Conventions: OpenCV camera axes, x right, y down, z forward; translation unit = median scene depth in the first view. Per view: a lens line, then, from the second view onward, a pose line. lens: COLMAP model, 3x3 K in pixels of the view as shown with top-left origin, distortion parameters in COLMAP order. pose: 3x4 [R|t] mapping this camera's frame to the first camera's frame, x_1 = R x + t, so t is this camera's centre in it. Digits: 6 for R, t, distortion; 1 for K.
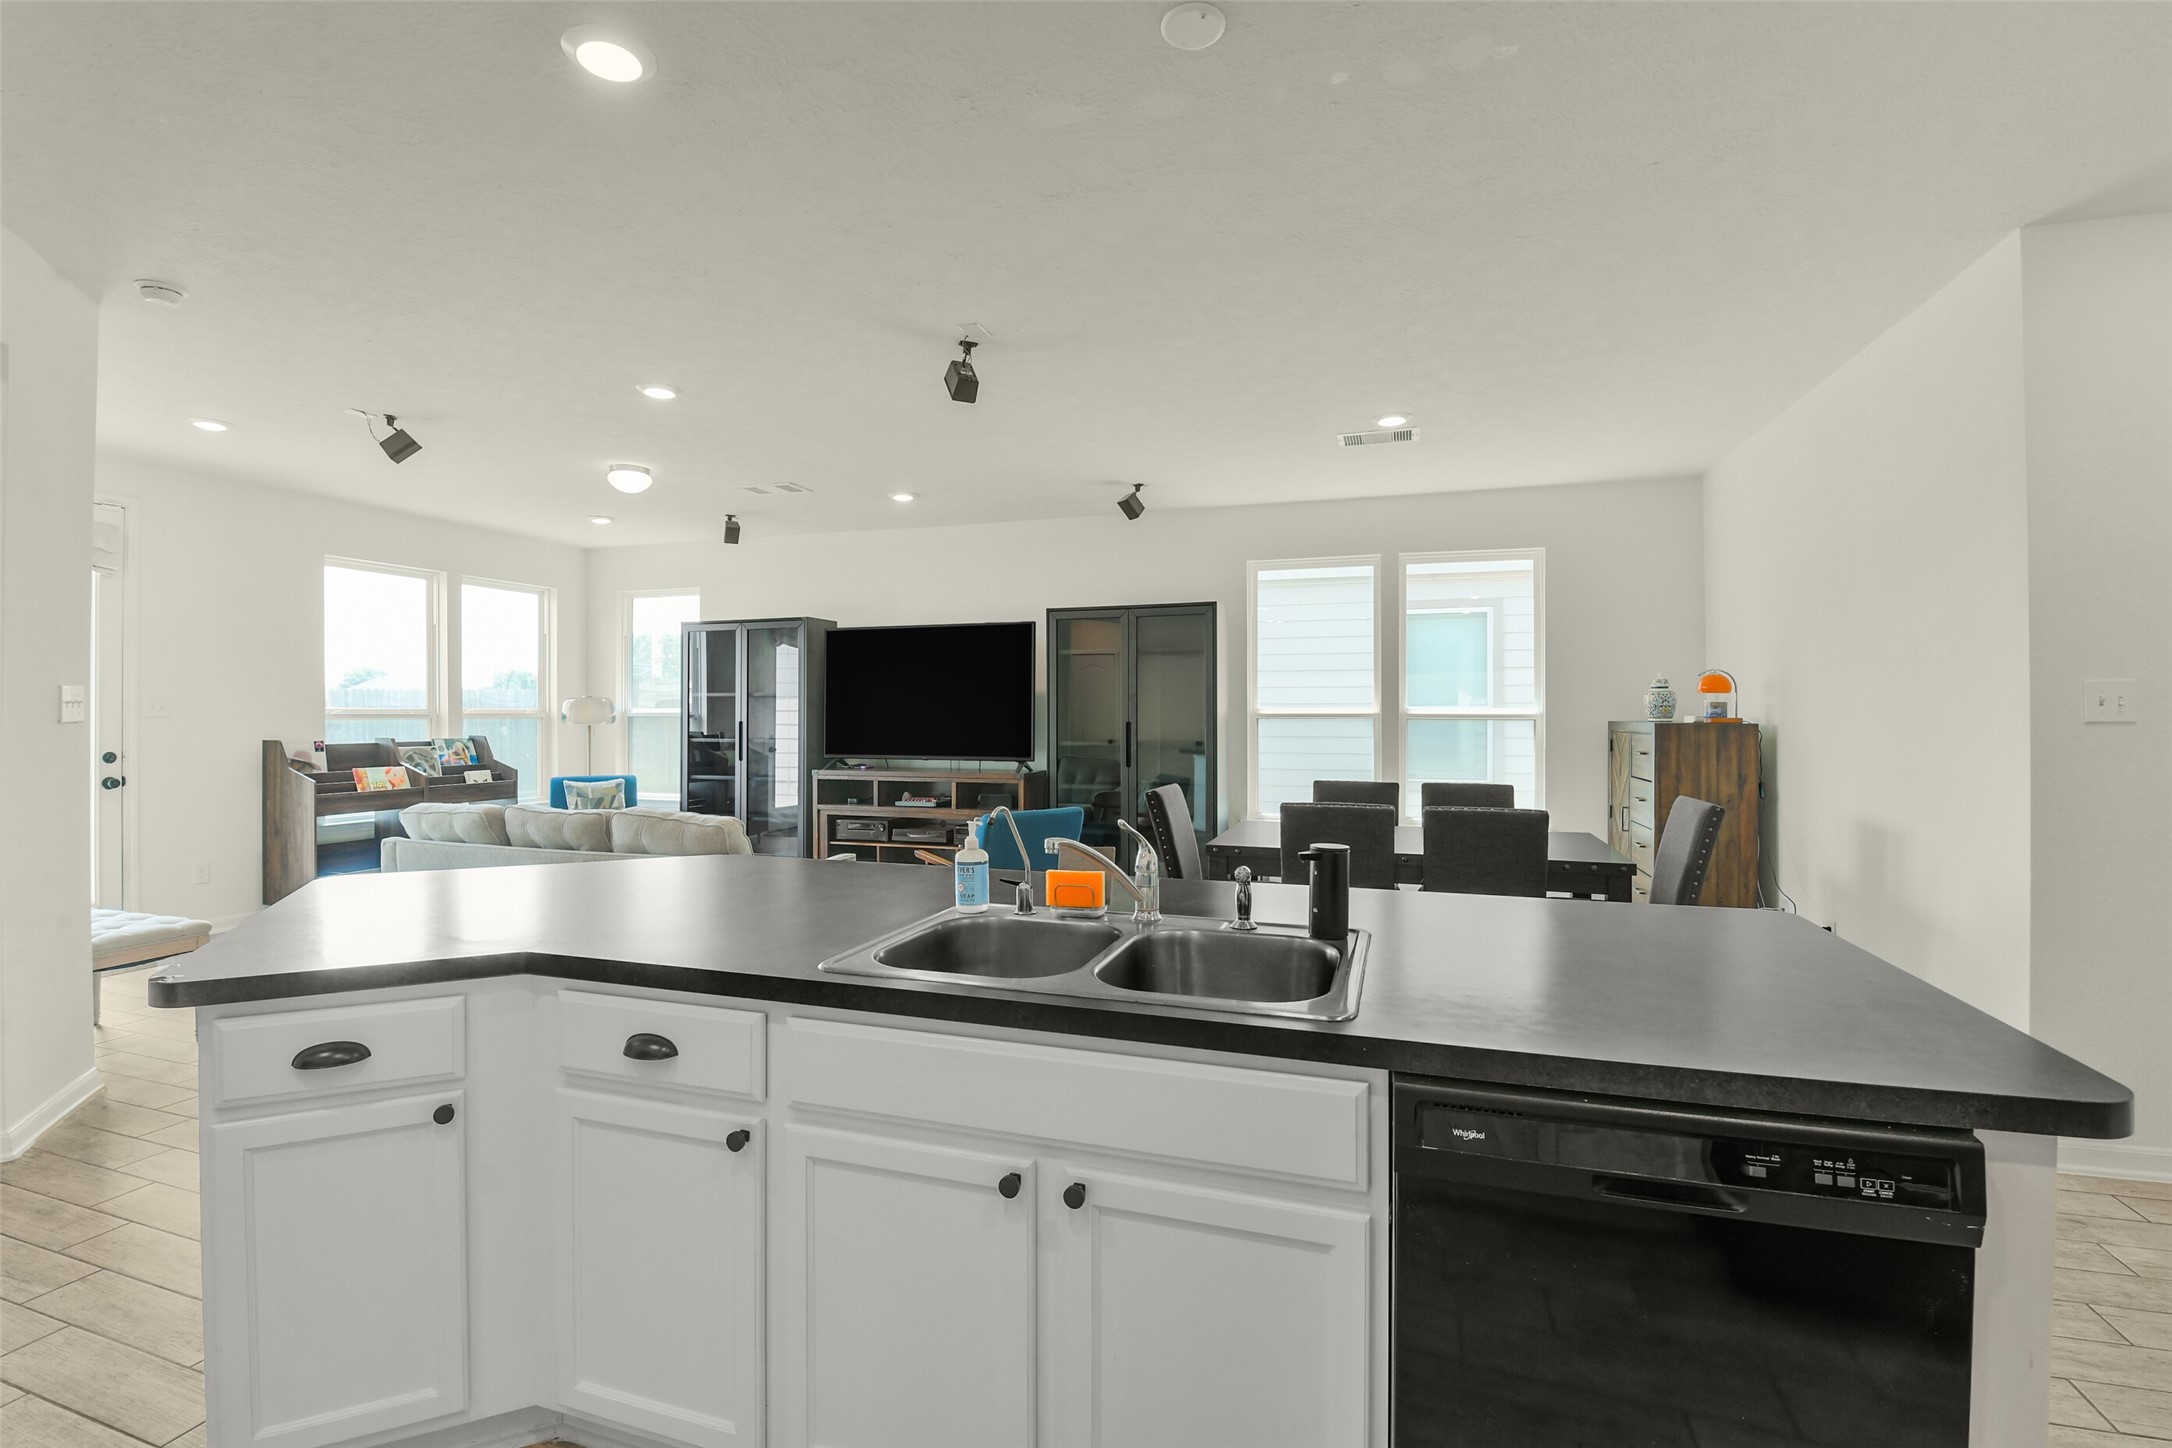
lens RADIAL K [[964.4, 0, 1074.1], [0, 964.4, 718.8], [0, 0, 1]] dist [0.001821, -0.012015]
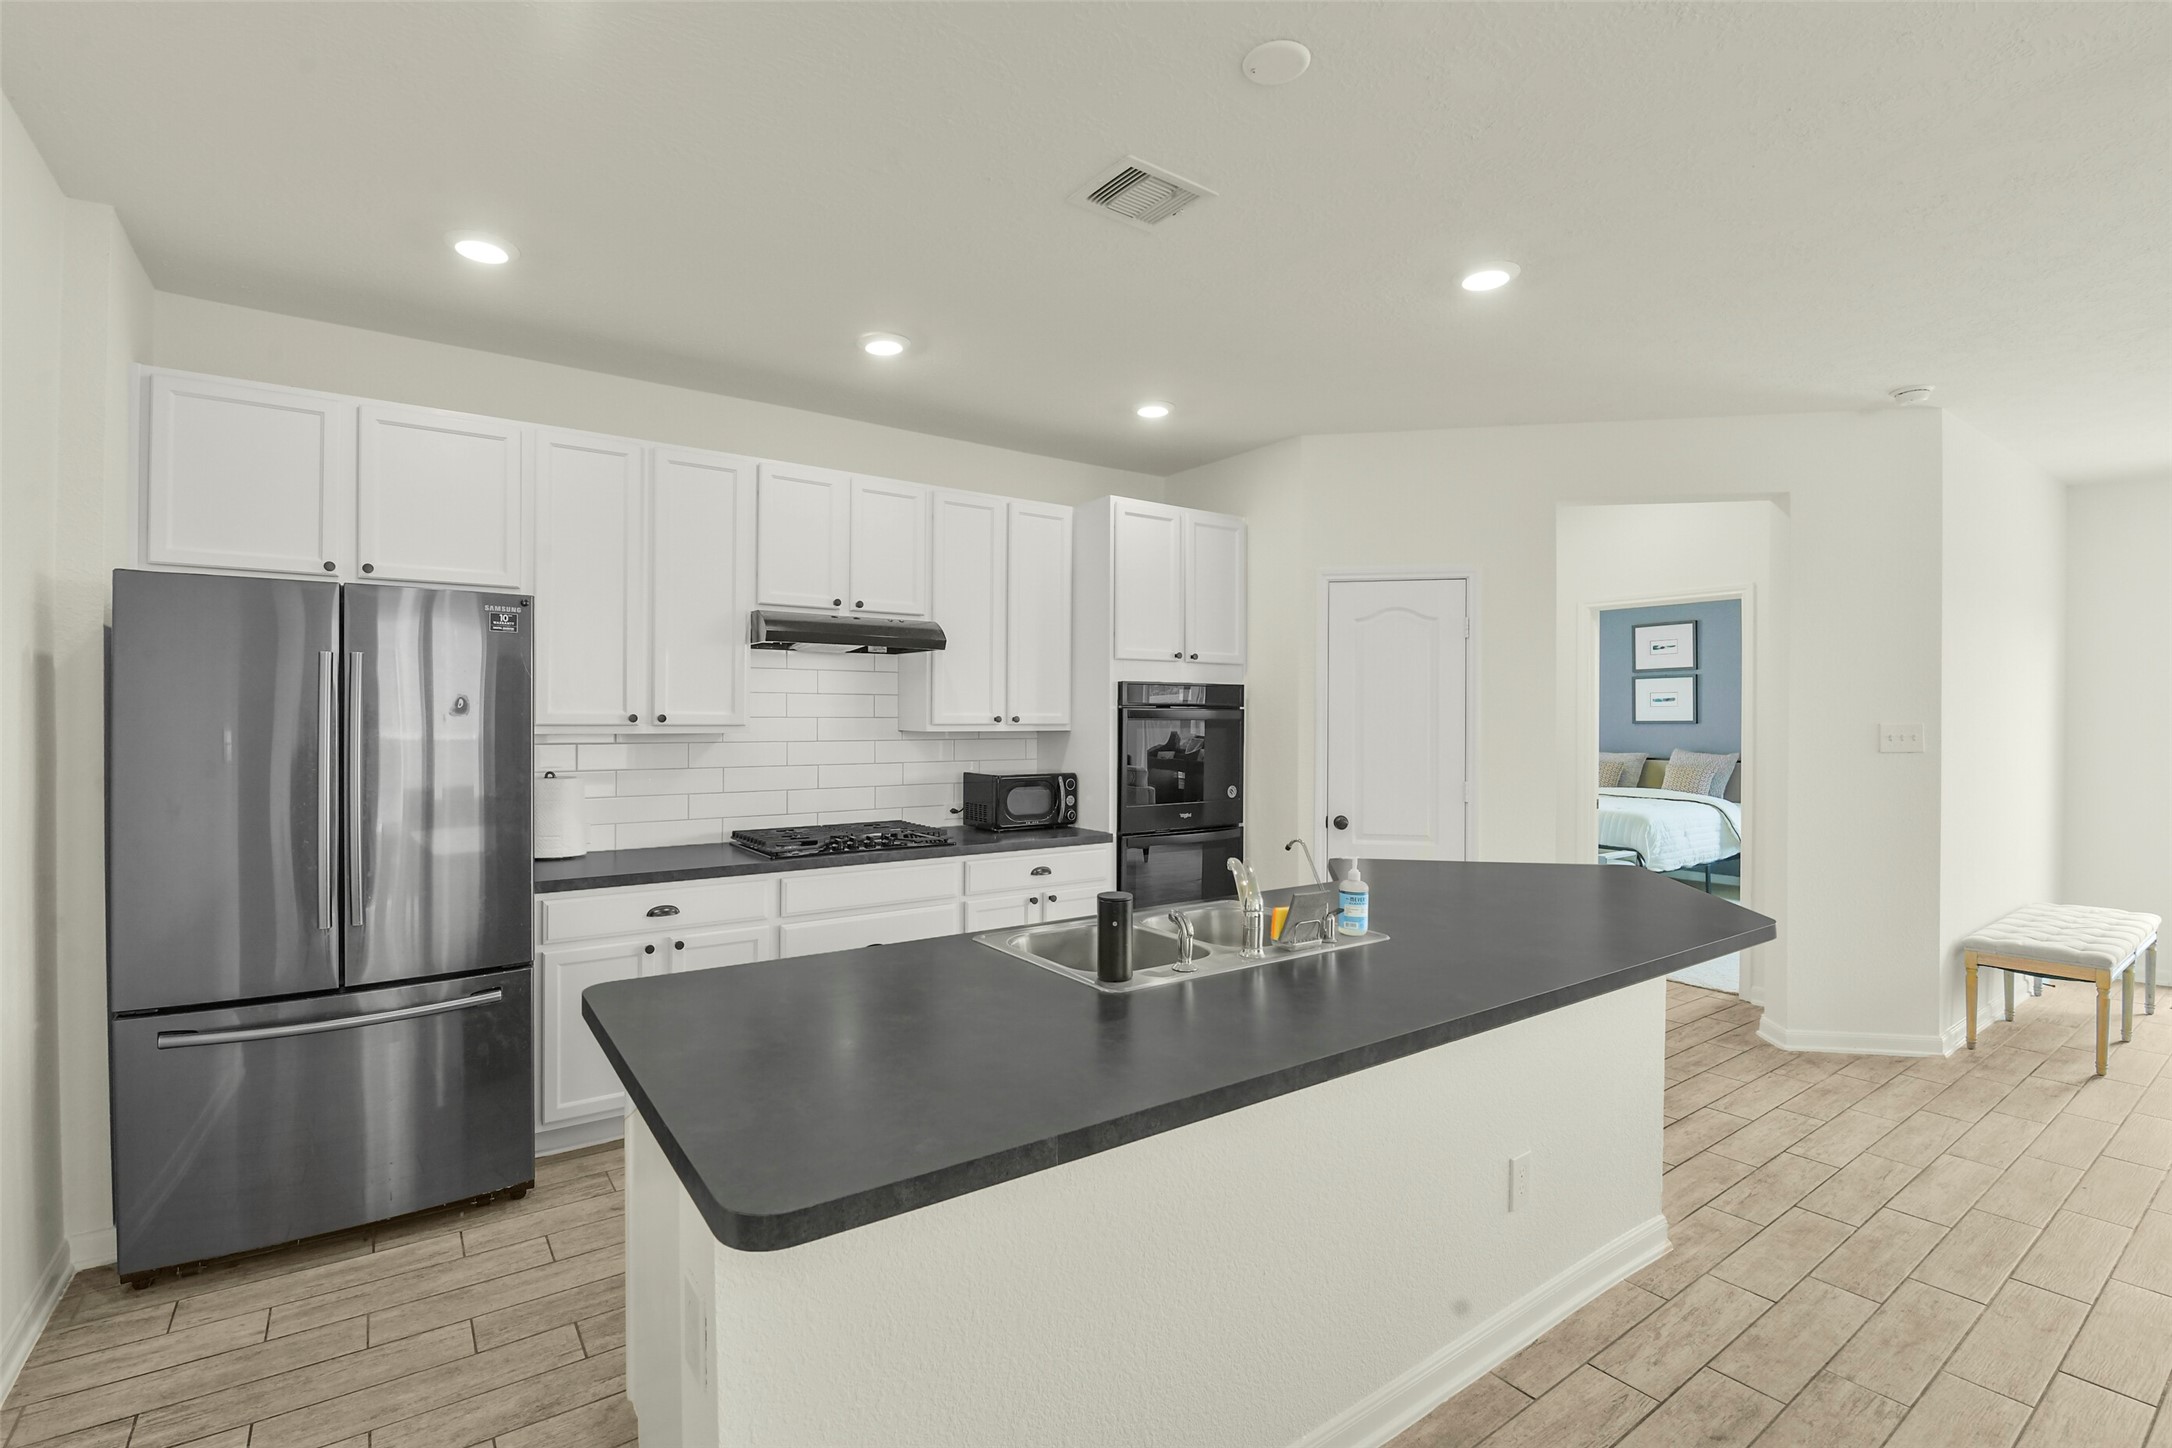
lens RADIAL K [[964.4, 0, 1074.1], [0, 964.4, 718.8], [0, 0, 1]] dist [0.001821, -0.012015]
pose [[-0.597849, -0.000321, -0.801608, 0.323249], [-0.008329, 0.999948, 0.005811, -0.019573], [0.801565, 0.010151, -0.597821, 0.440409]]
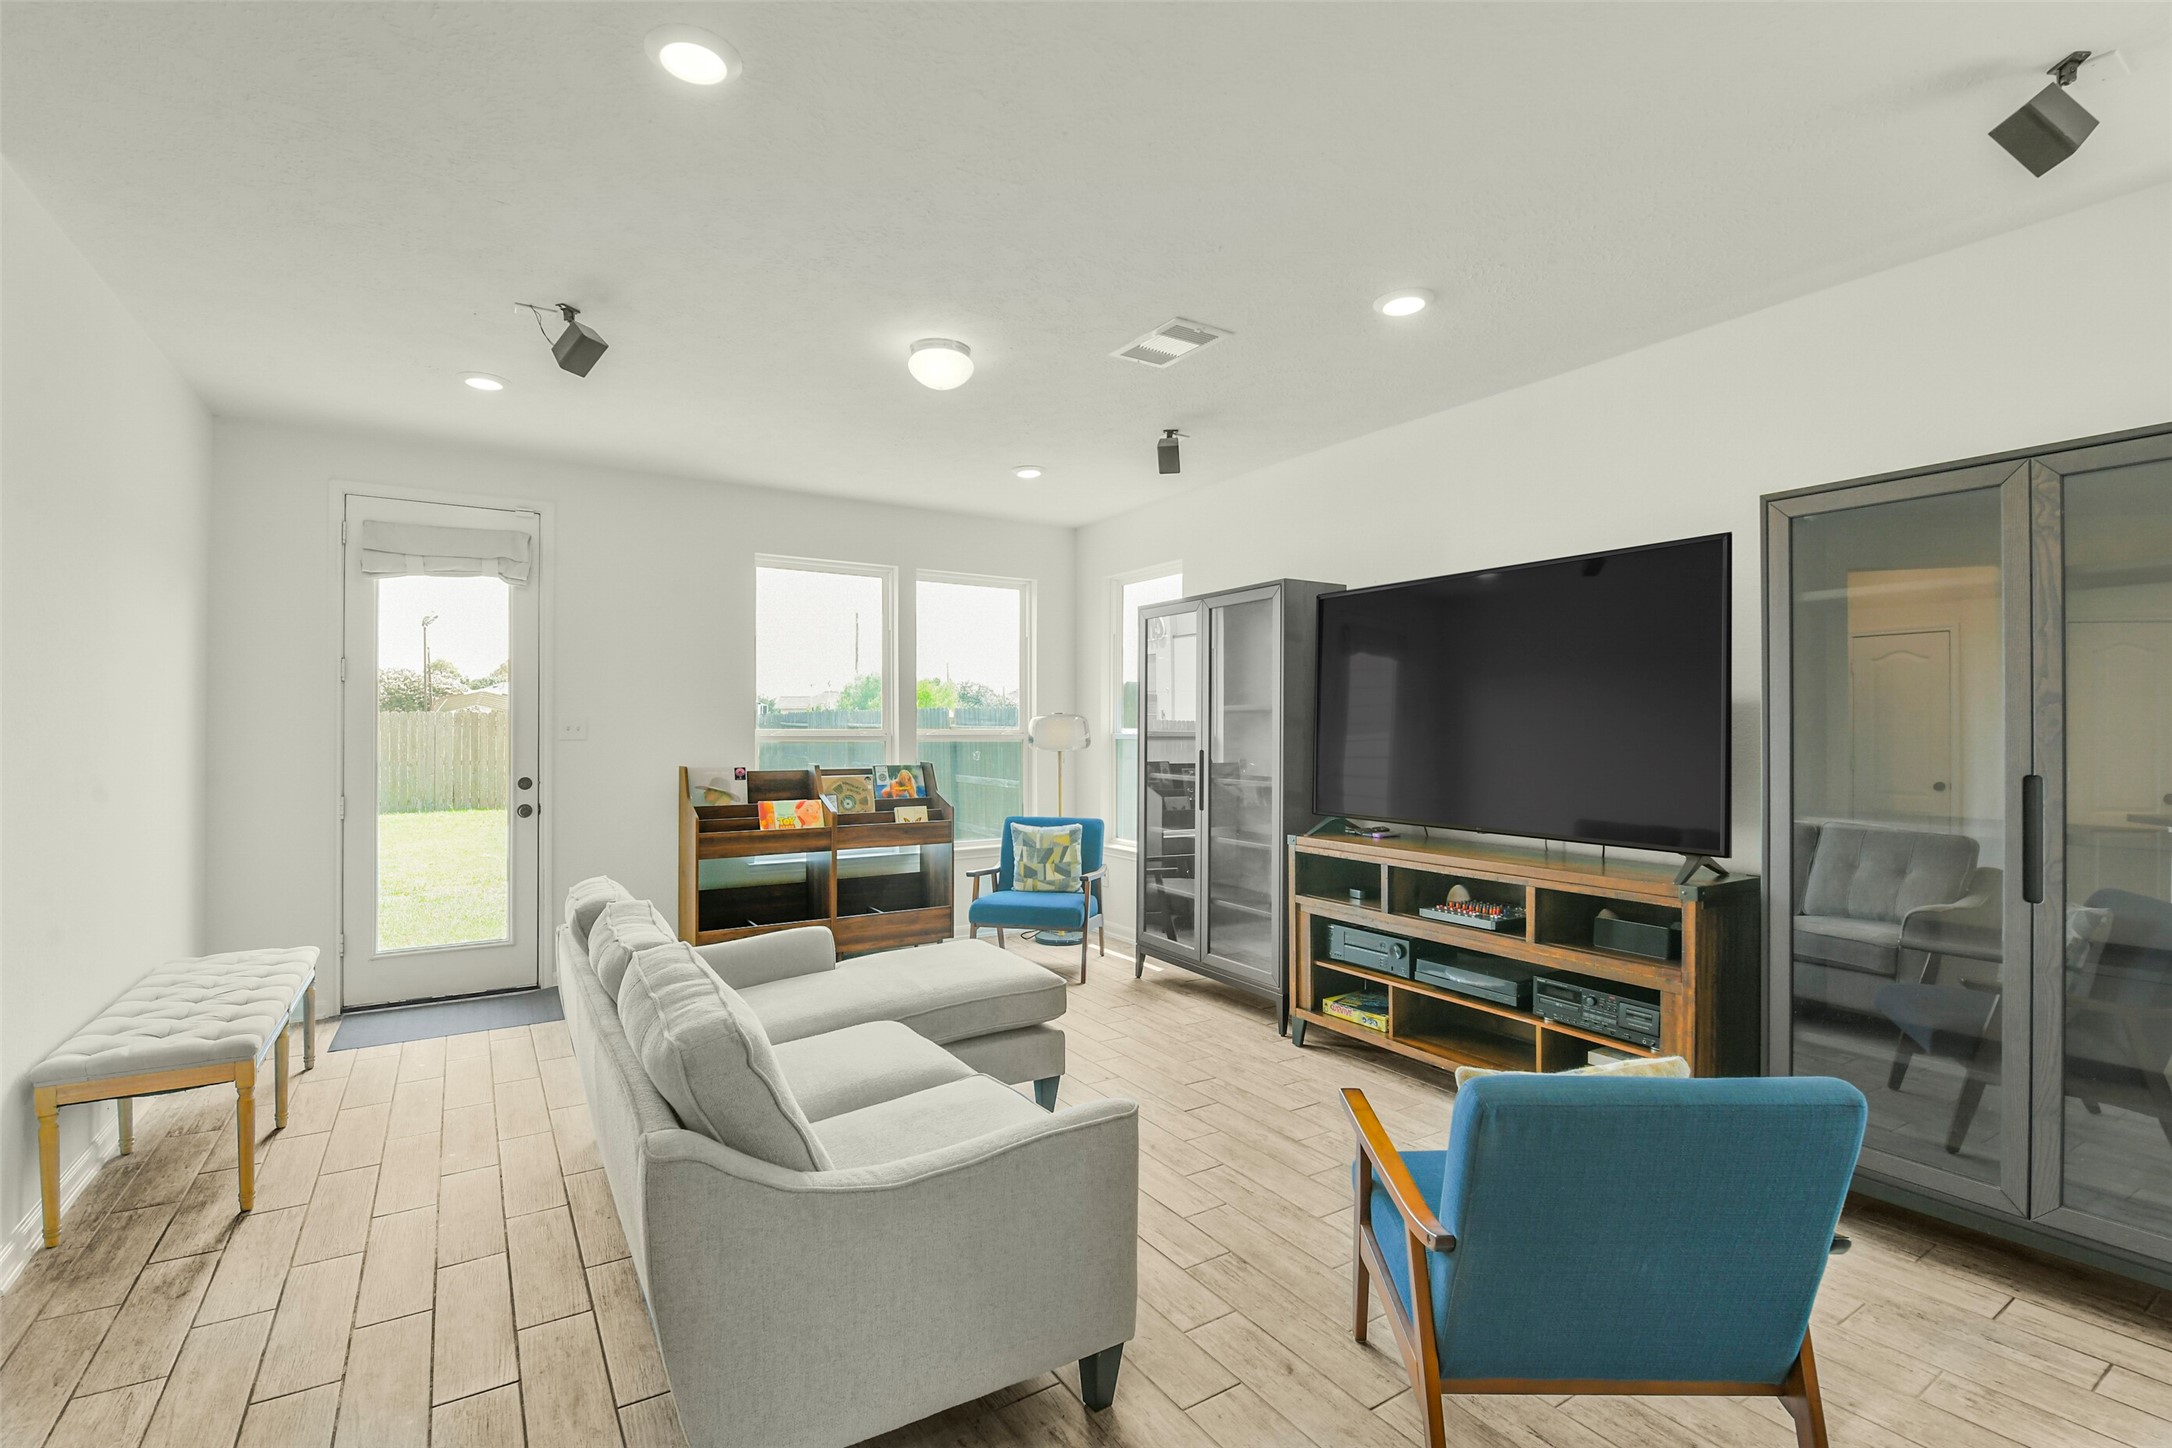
lens RADIAL K [[972.7, 0, 1091.4], [0, 972.7, 725.5], [0, 0, 1]] dist [-0.000854, -0.008918]
pose [[0.778492, 0.000534, -0.627654, 0.009795], [-0.006016, 0.999960, -0.006610, -0.010620], [0.627626, 0.008922, 0.778464, 0.505725]]
